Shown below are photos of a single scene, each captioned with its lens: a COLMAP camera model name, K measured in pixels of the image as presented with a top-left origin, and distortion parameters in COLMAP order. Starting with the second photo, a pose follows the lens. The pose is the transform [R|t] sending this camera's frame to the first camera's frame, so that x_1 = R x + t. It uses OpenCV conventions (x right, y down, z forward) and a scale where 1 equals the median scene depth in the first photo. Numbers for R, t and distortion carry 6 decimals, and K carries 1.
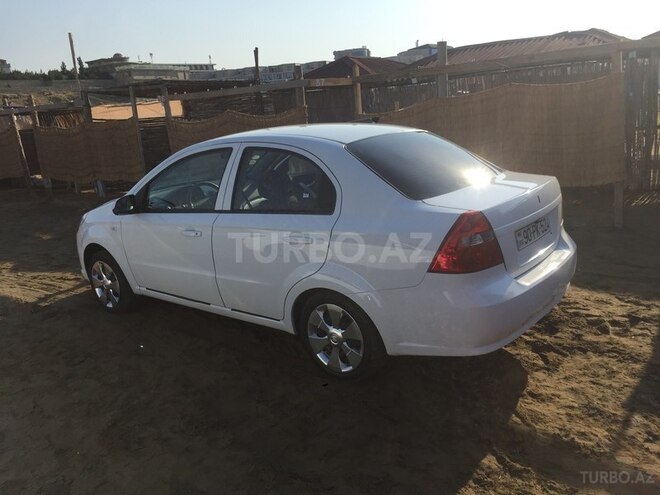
lens RADIAL K [[575.6, 0, 330.4], [0, 575.6, 246.2], [0, 0, 1]] dist [0.041654, -0.026624]
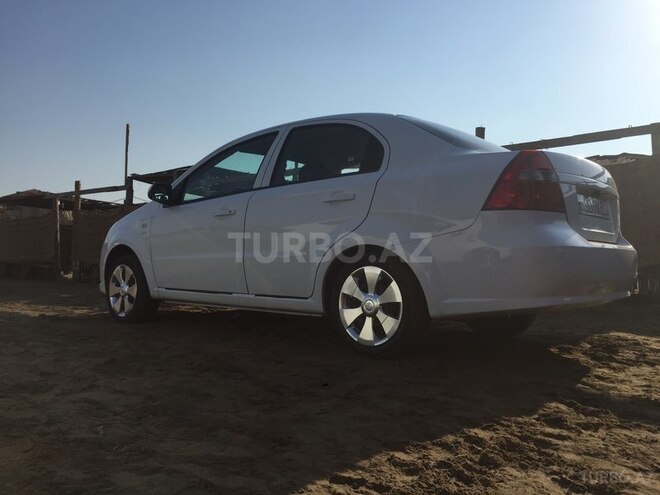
lens RADIAL K [[575.6, 0, 329.3], [0, 575.6, 247.8], [0, 0, 1]] dist [0.041654, -0.026624]
pose [[0.995034, 0.088691, -0.045179, -0.019466], [-0.097750, 0.956306, -0.275542, 0.288151], [0.018766, 0.278590, 0.960227, 0.099716]]
